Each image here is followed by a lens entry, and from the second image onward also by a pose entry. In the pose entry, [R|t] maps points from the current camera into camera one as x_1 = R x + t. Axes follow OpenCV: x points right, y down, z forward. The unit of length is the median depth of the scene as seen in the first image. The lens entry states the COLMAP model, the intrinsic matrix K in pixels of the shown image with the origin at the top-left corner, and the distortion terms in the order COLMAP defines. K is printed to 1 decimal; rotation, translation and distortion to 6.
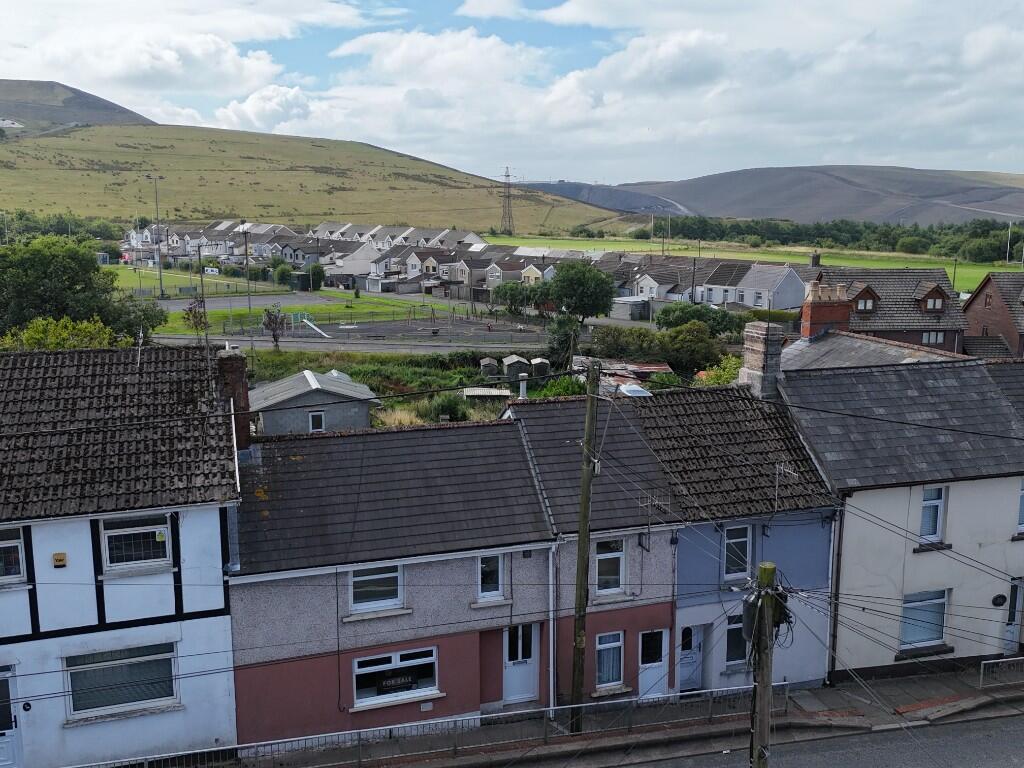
lens RADIAL K [[970.5, 0, 512.0], [0, 970.5, 384.0], [0, 0, 1]] dist [0.137208, -0.231564]
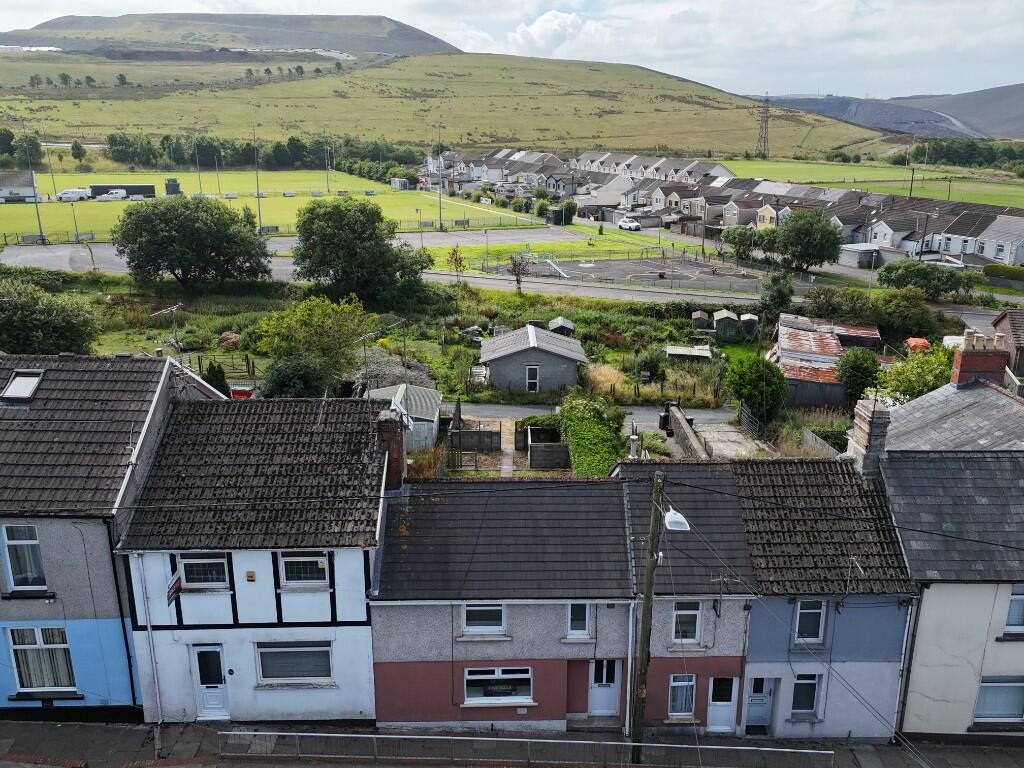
lens RADIAL K [[863.3, 0, 512.0], [0, 863.3, 384.0], [0, 0, 1]] dist [0.080009, -0.058721]
pose [[0.958472, 0.085422, -0.272093, 0.150128], [-0.051610, 0.990288, 0.129096, -0.202401], [0.280478, -0.109692, 0.953572, -0.011395]]
